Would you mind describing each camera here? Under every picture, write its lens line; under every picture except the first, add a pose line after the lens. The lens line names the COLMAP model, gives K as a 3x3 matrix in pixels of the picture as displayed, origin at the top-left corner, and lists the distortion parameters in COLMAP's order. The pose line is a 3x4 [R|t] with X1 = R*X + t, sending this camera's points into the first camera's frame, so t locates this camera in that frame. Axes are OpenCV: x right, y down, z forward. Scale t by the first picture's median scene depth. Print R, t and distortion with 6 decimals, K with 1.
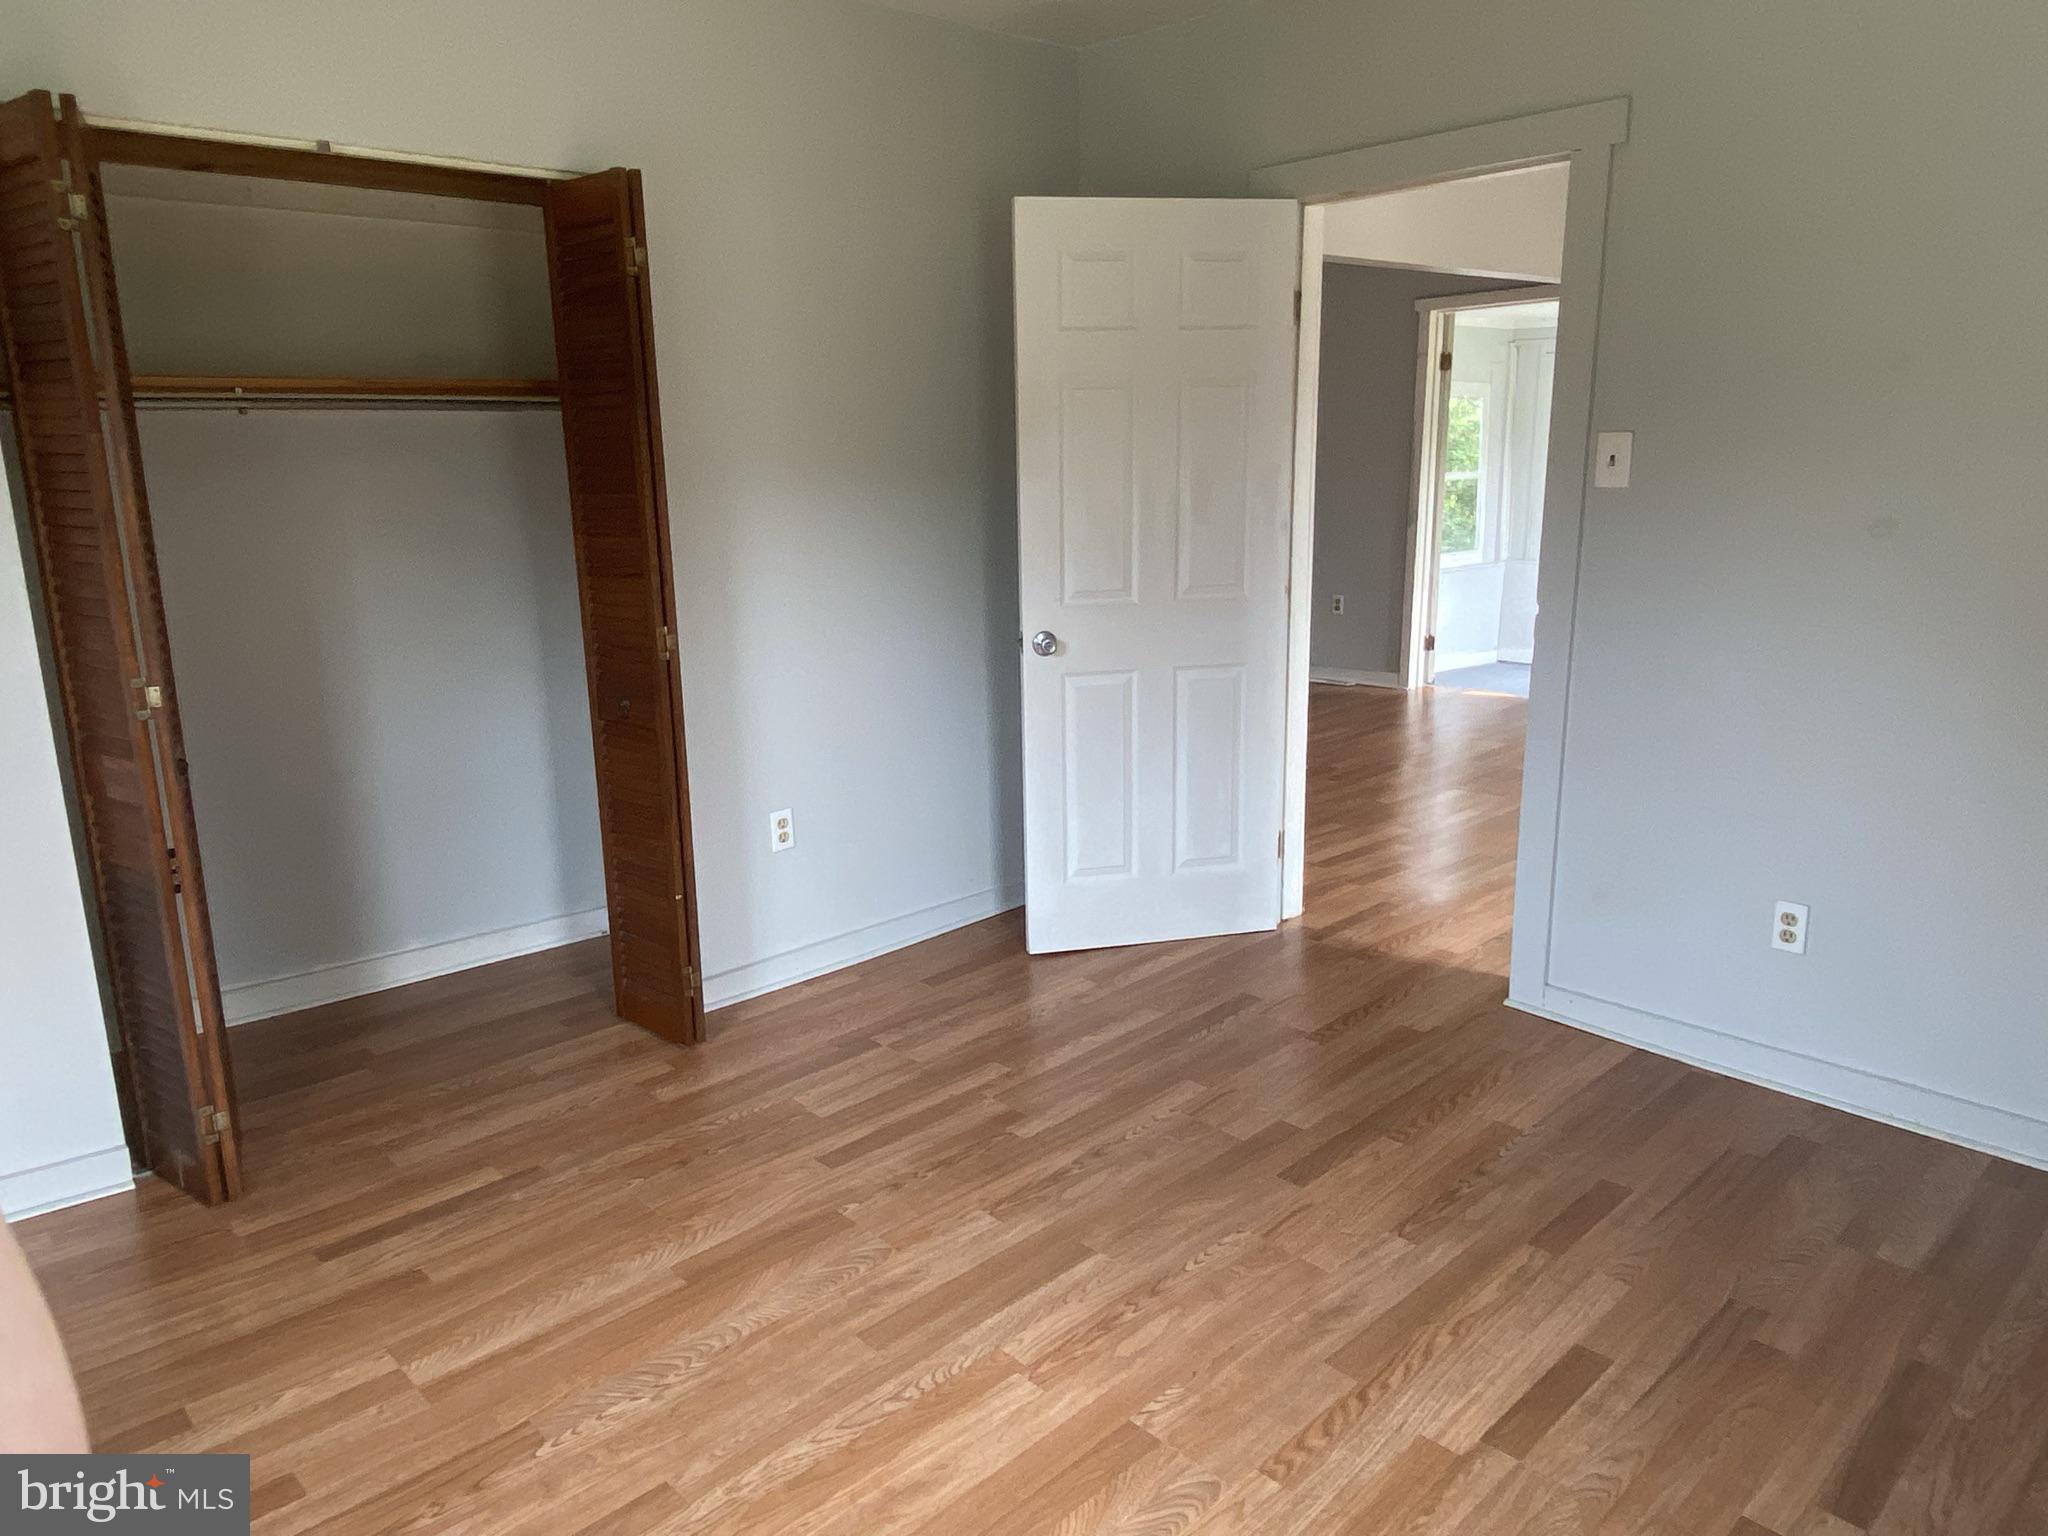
lens RADIAL K [[1349.7, 0, 1024.0], [0, 1349.7, 768.0], [0, 0, 1]] dist [0.095608, -0.118326]
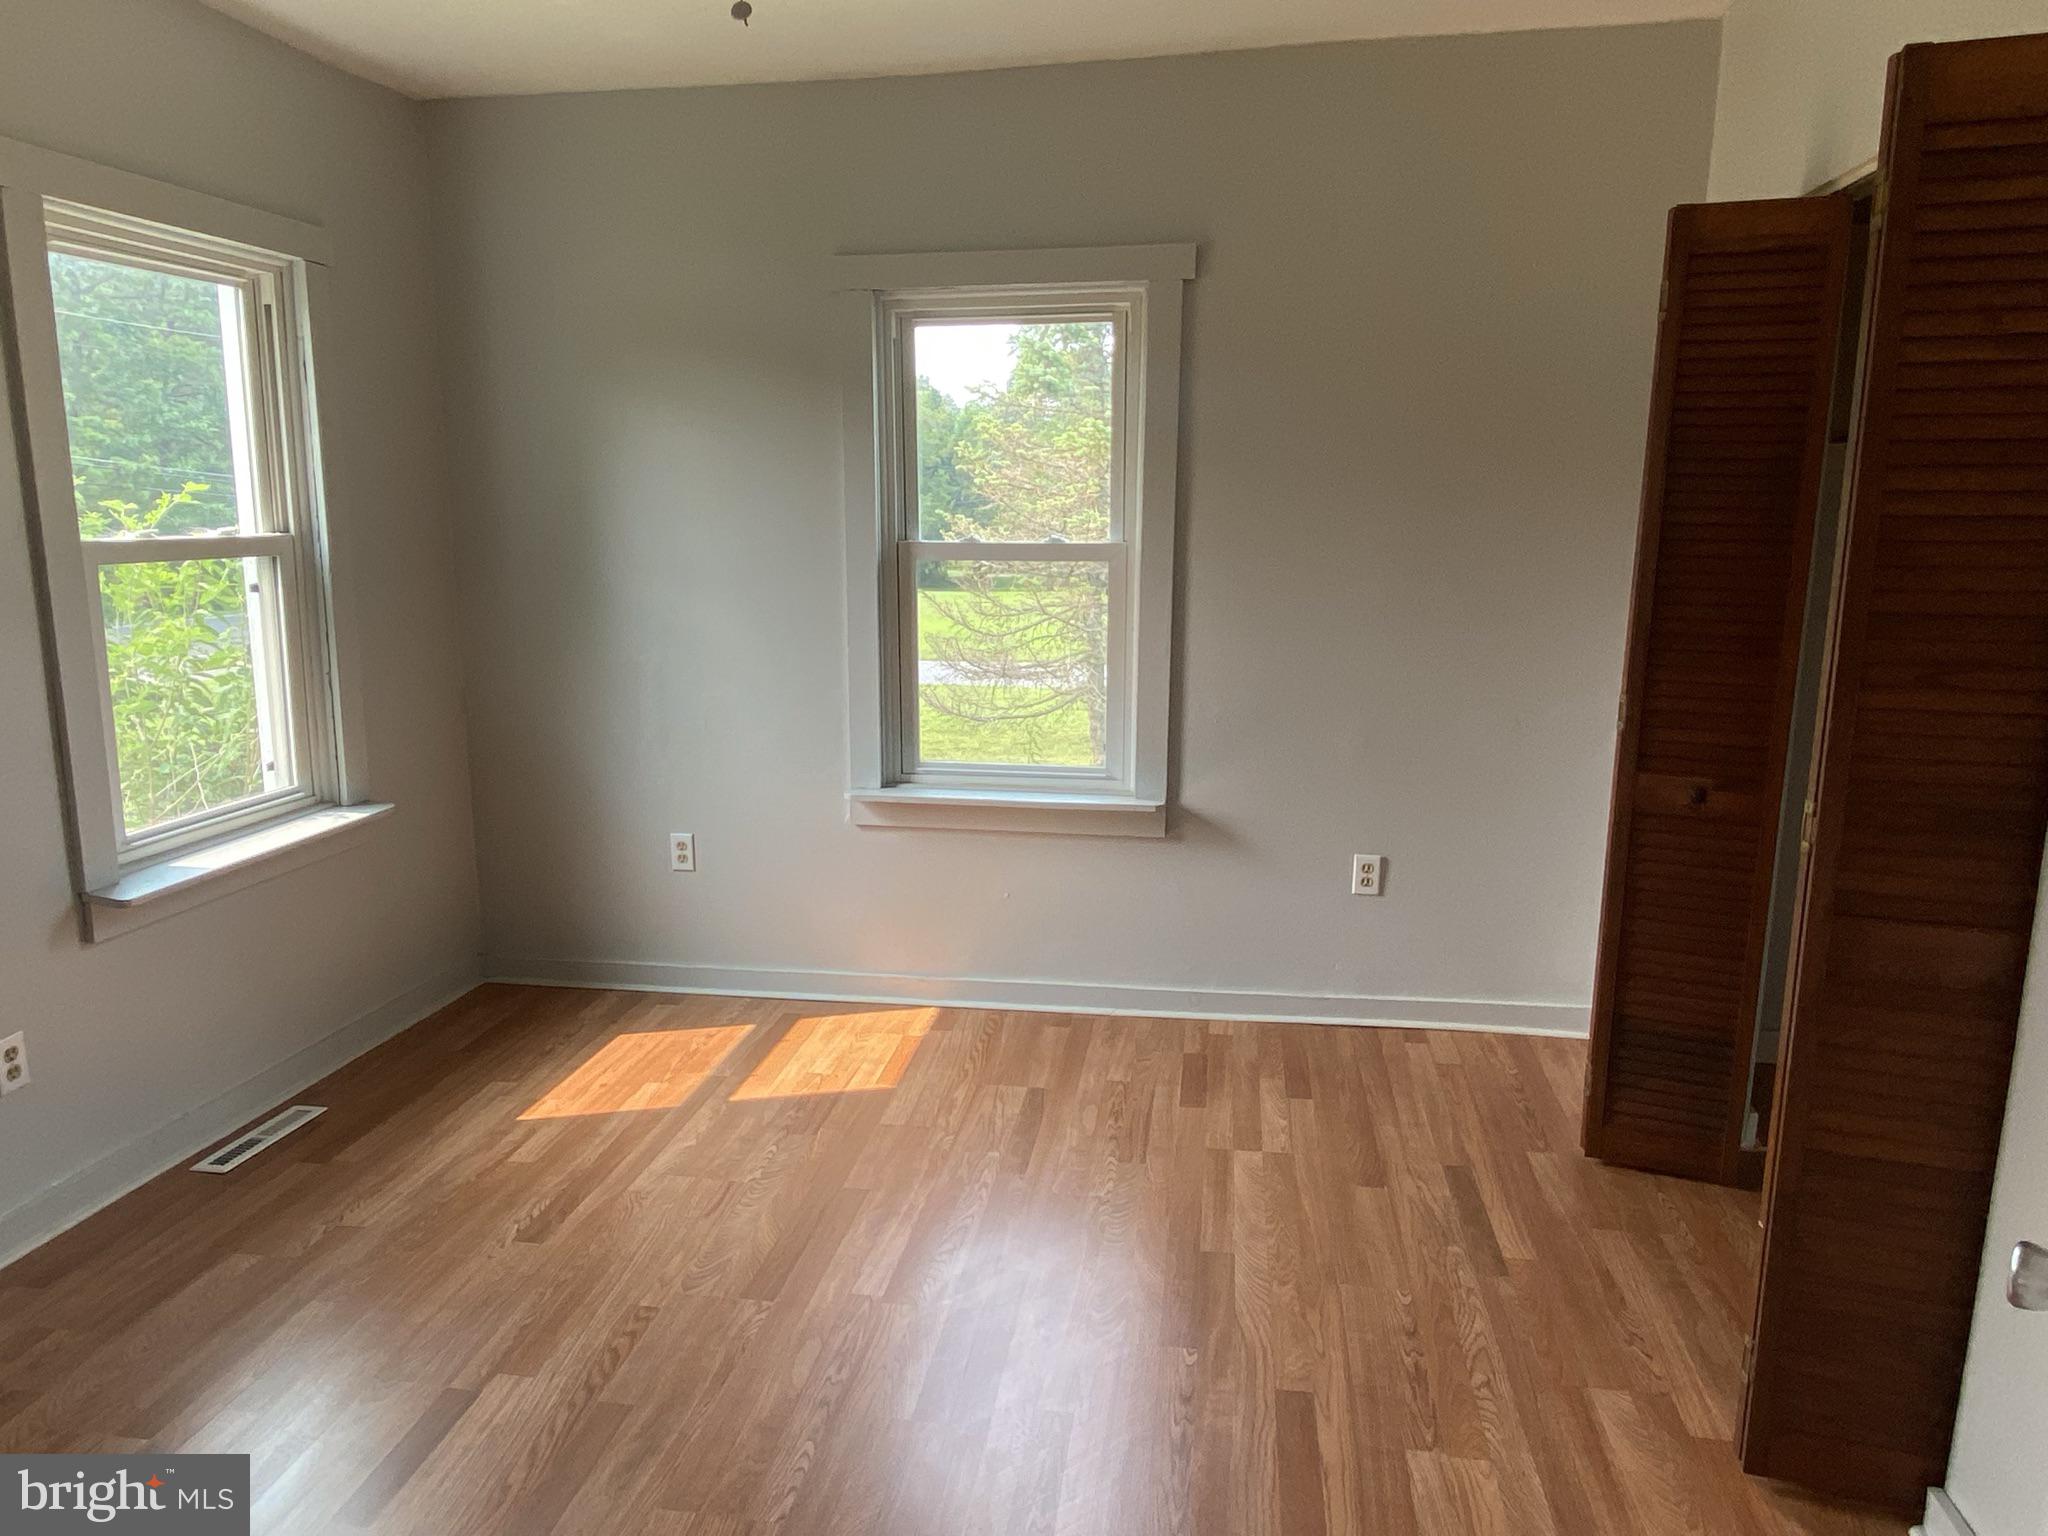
lens RADIAL K [[1349.7, 0, 1024.0], [0, 1349.7, 768.0], [0, 0, 1]] dist [0.095608, -0.118326]
pose [[-0.788178, 0.135461, -0.600355, 0.521771], [-0.133268, 0.914768, 0.381365, -0.422299], [0.600845, 0.380591, -0.702948, 1.654333]]
